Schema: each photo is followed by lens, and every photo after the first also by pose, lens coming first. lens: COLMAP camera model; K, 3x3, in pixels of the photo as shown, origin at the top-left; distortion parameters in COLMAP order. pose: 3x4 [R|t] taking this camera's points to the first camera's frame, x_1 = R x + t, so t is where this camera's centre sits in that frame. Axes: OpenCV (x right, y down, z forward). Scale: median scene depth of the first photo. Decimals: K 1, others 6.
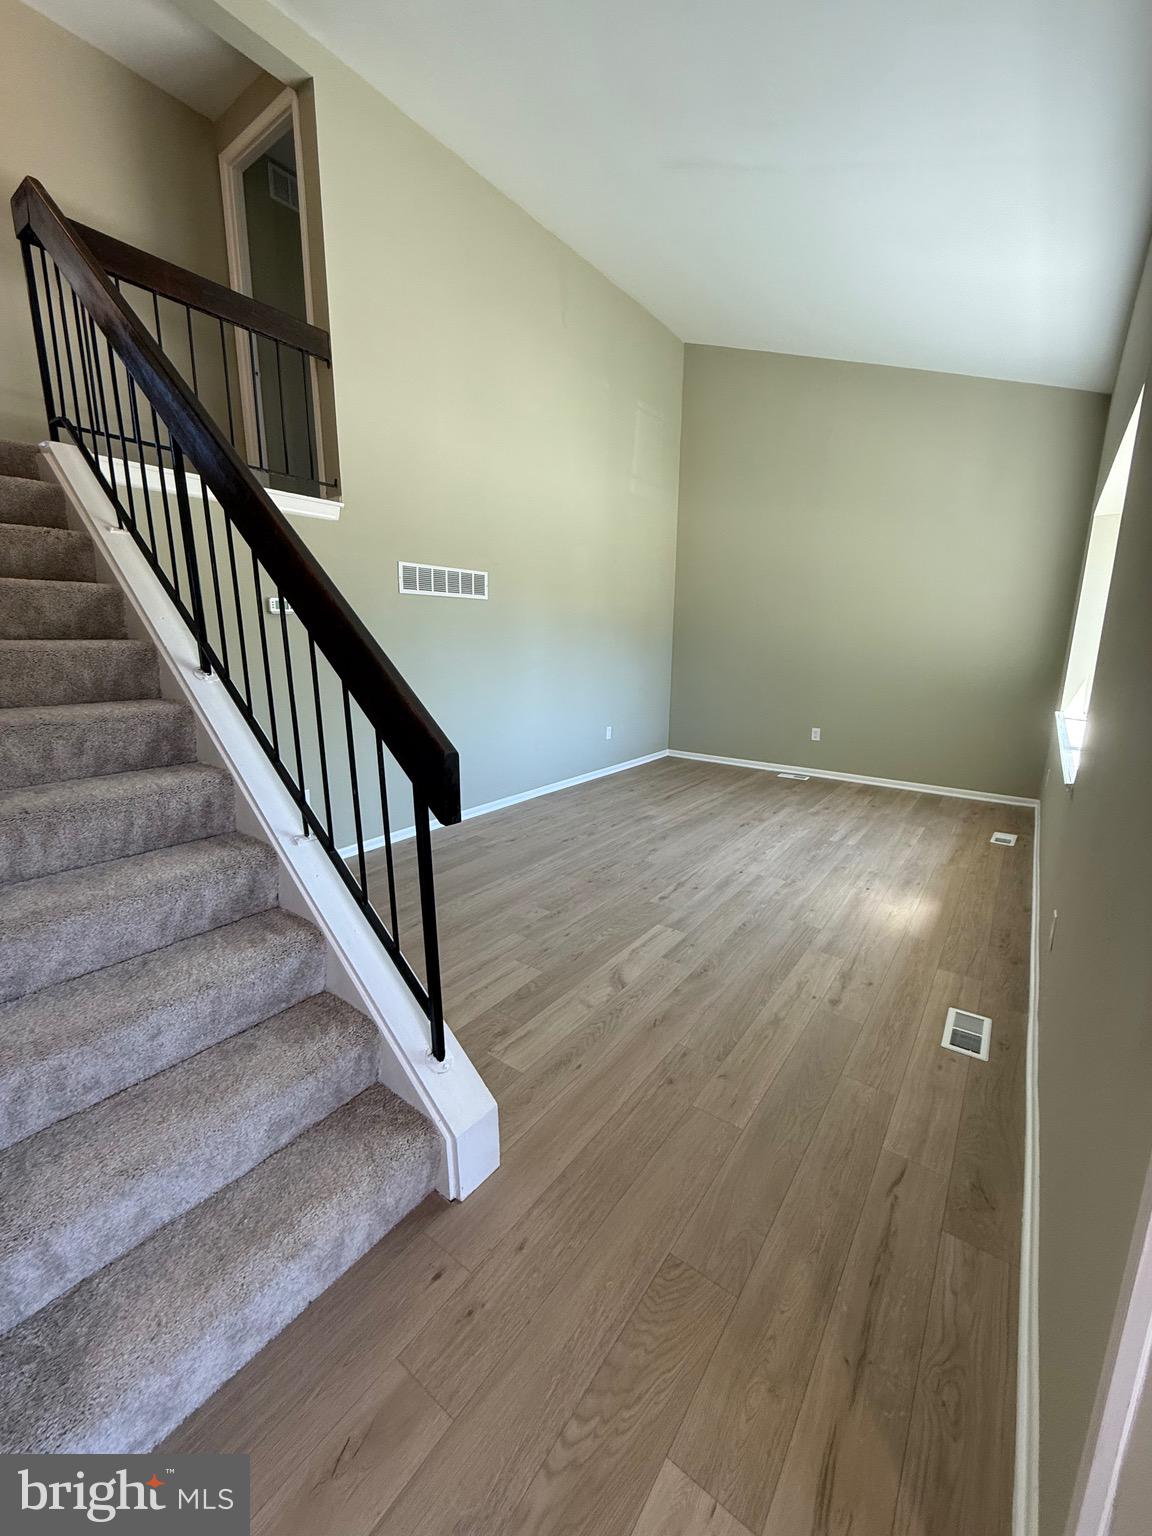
lens RADIAL K [[614.0, 0, 577.2], [0, 614.0, 762.6], [0, 0, 1]] dist [-0.000202, 0.000108]
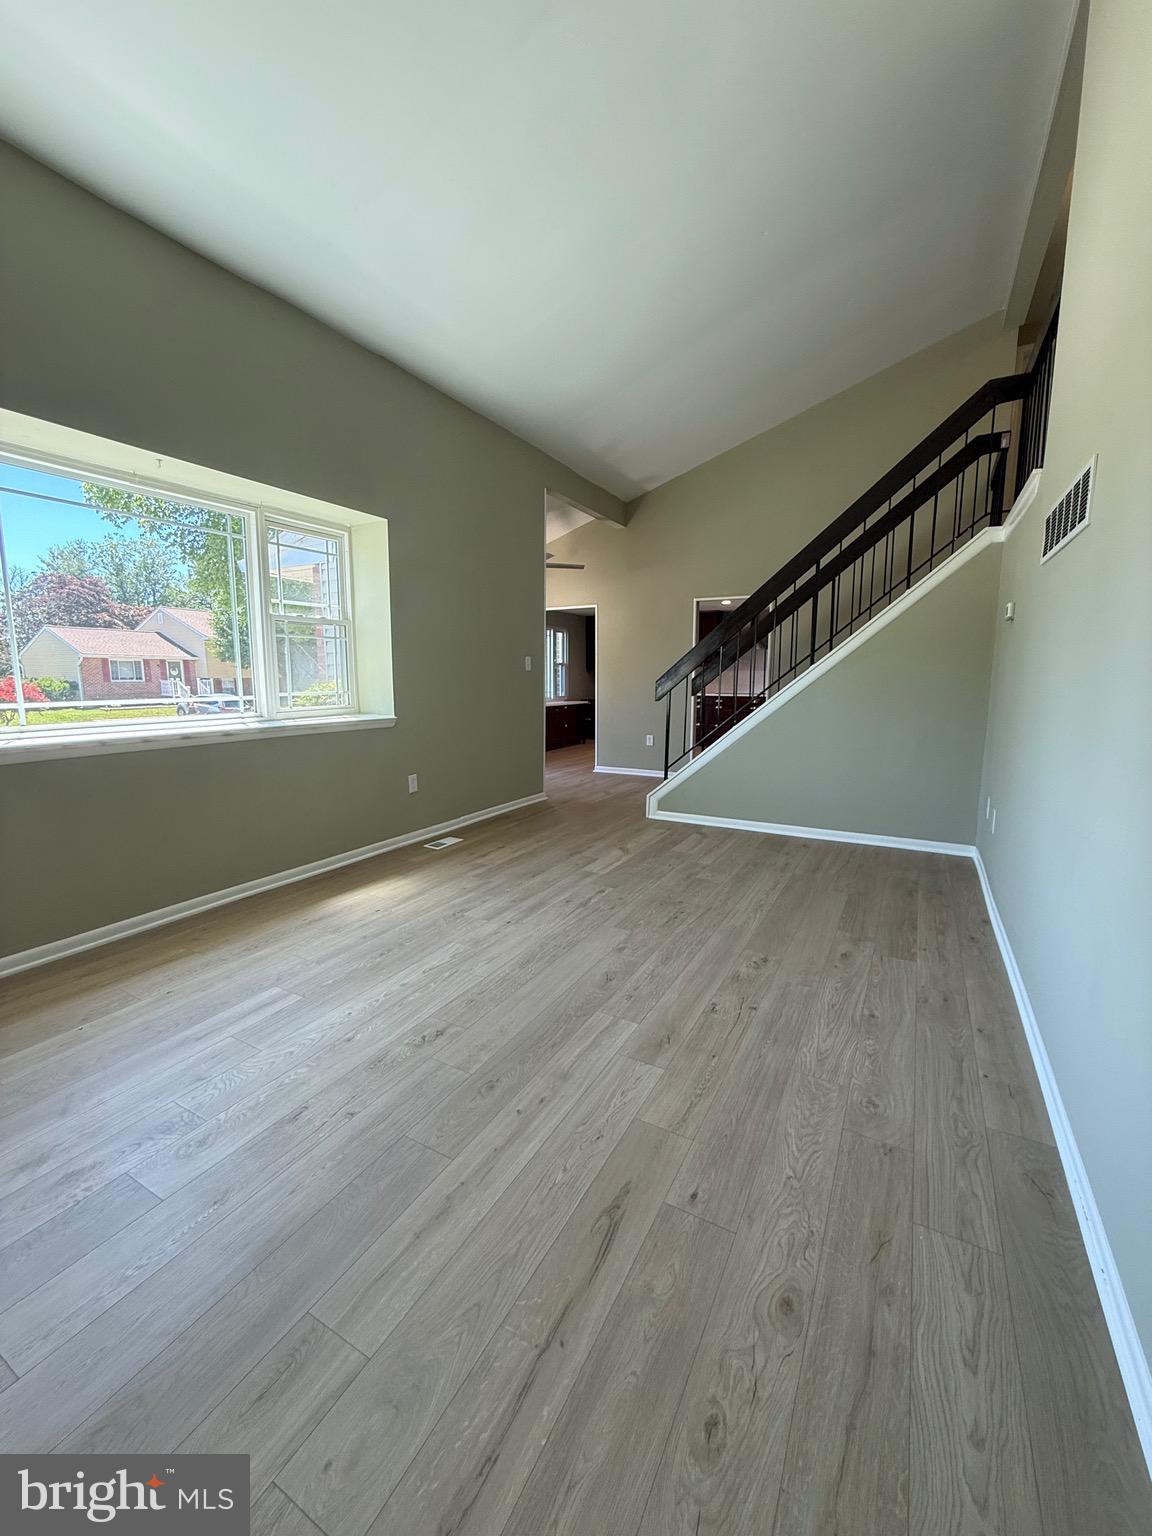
lens RADIAL K [[614.0, 0, 577.2], [0, 614.0, 762.6], [0, 0, 1]] dist [-0.000202, 0.000108]
pose [[-0.991397, 0.003931, -0.130829, 0.280088], [-0.041573, 0.938333, 0.343225, -0.297368], [0.124110, 0.345712, -0.930097, 1.677641]]
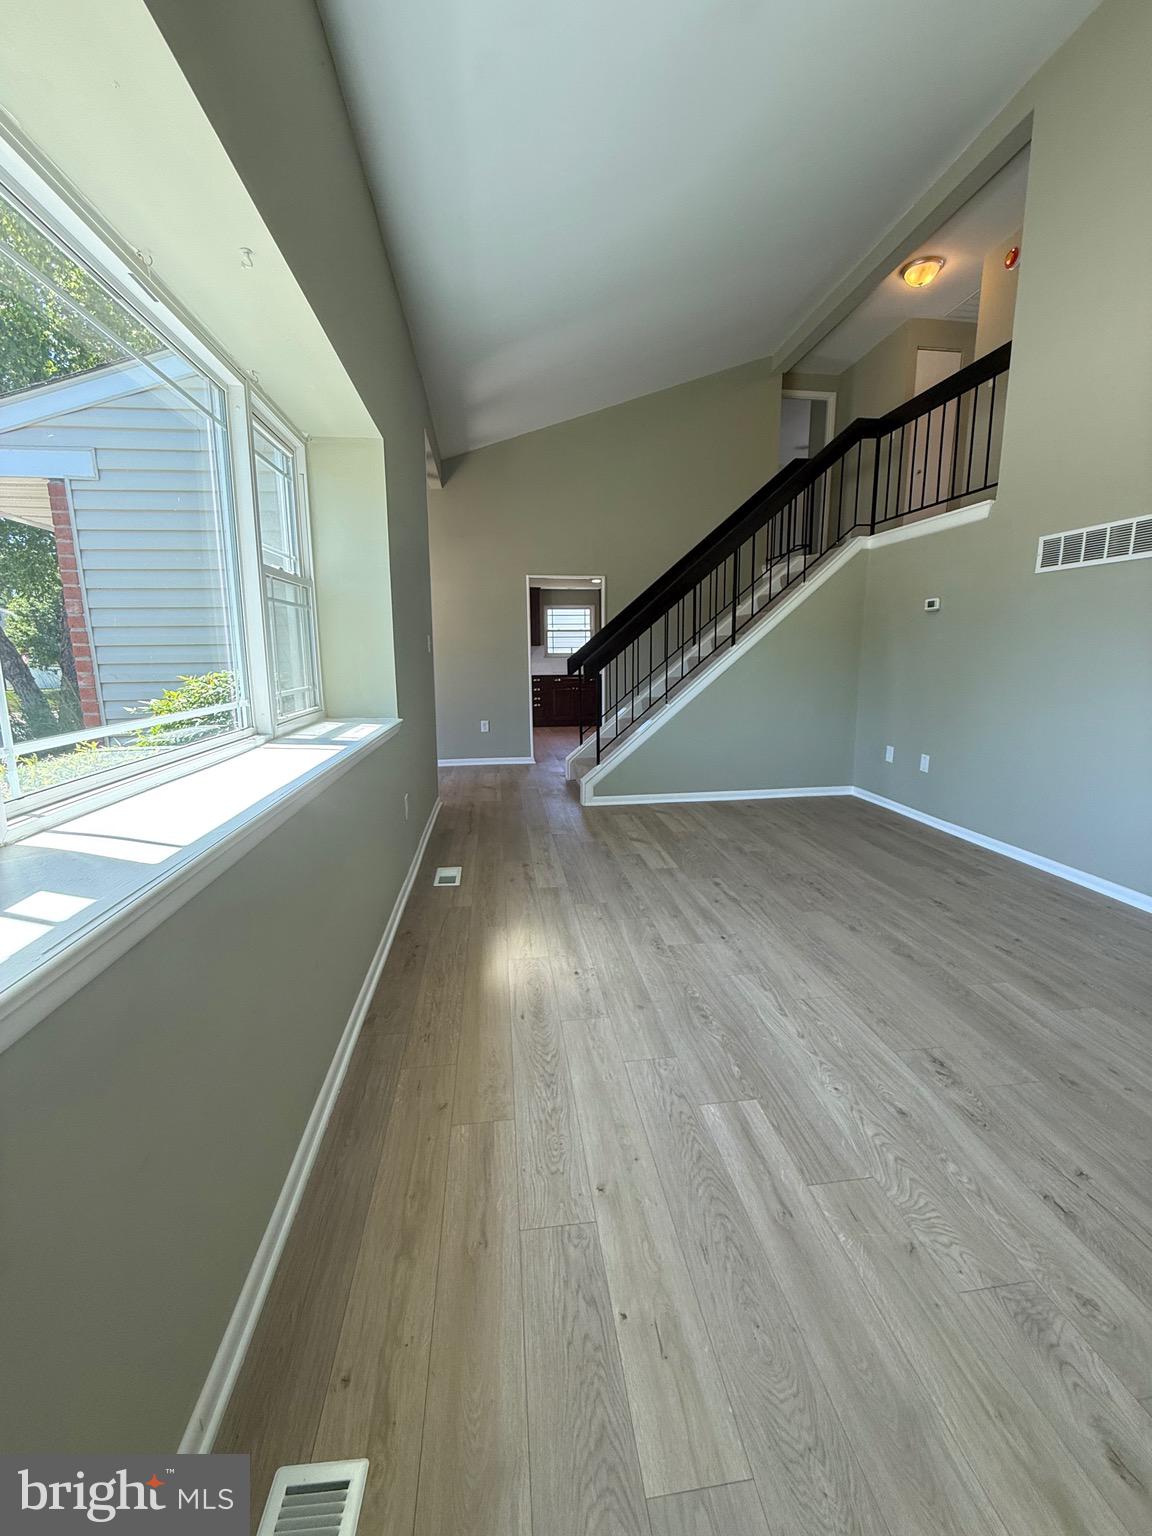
lens RADIAL K [[614.0, 0, 577.2], [0, 614.0, 762.6], [0, 0, 1]] dist [-0.000202, 0.000108]
pose [[-0.720479, 0.117091, -0.683520, 0.851281], [-0.145758, 0.938056, 0.314334, -0.213570], [0.677986, 0.326099, -0.658783, 1.282235]]
